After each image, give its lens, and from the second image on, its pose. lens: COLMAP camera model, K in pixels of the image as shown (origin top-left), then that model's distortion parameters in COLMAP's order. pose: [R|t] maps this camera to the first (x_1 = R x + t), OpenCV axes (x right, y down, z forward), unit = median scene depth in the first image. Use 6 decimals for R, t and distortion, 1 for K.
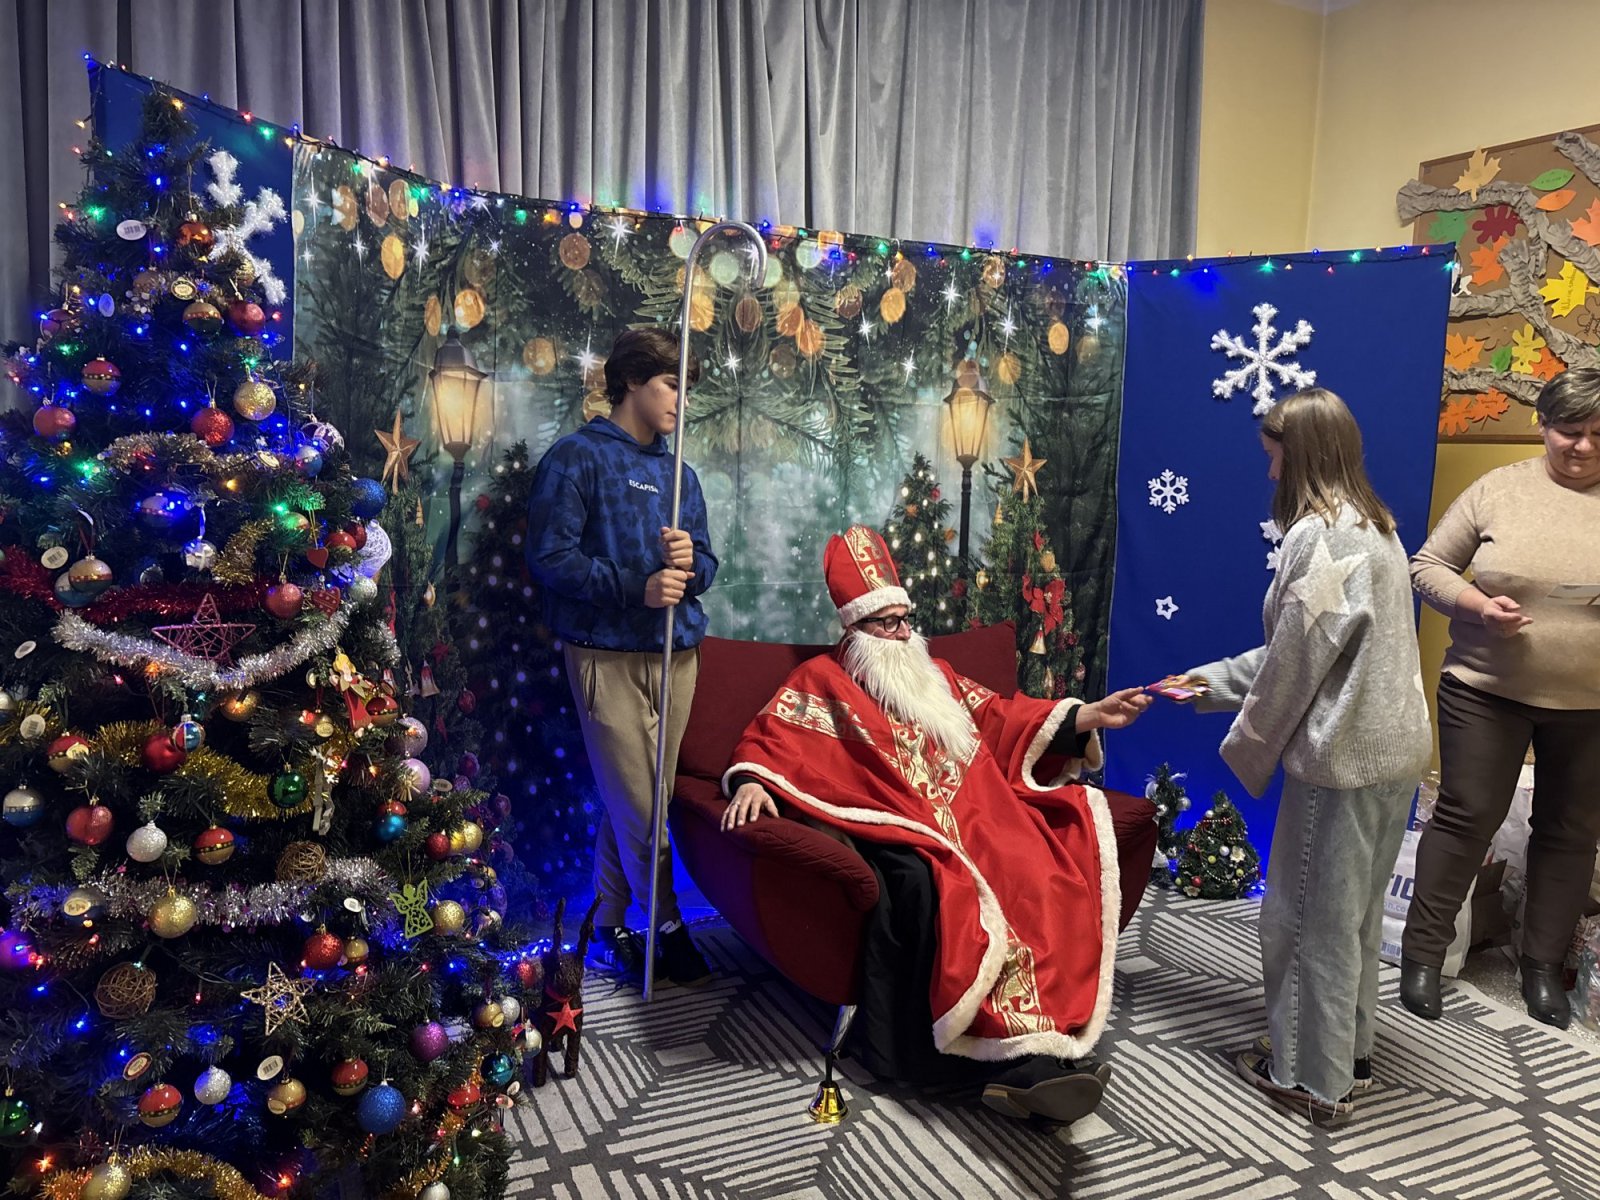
lens RADIAL K [[1211.2, 0, 801.7], [0, 1211.2, 583.0], [0, 0, 1]] dist [0.013103, -0.002481]
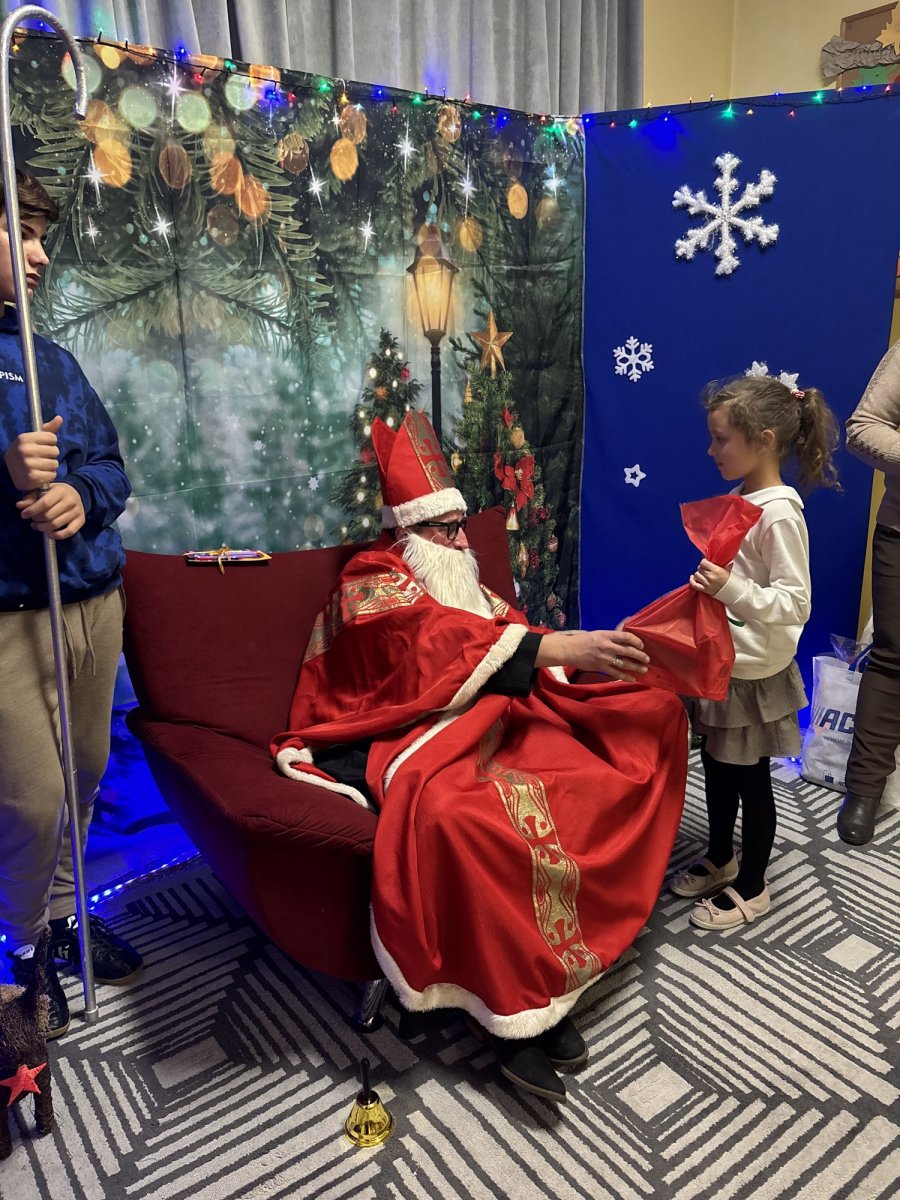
lens RADIAL K [[916.5, 0, 454.4], [0, 916.5, 604.8], [0, 0, 1]] dist [-0.033449, 0.051610]
pose [[0.978713, -0.100377, 0.179015, 0.002174], [0.070066, 0.983250, 0.168258, -0.014835], [-0.192905, -0.152133, 0.969352, 0.297226]]
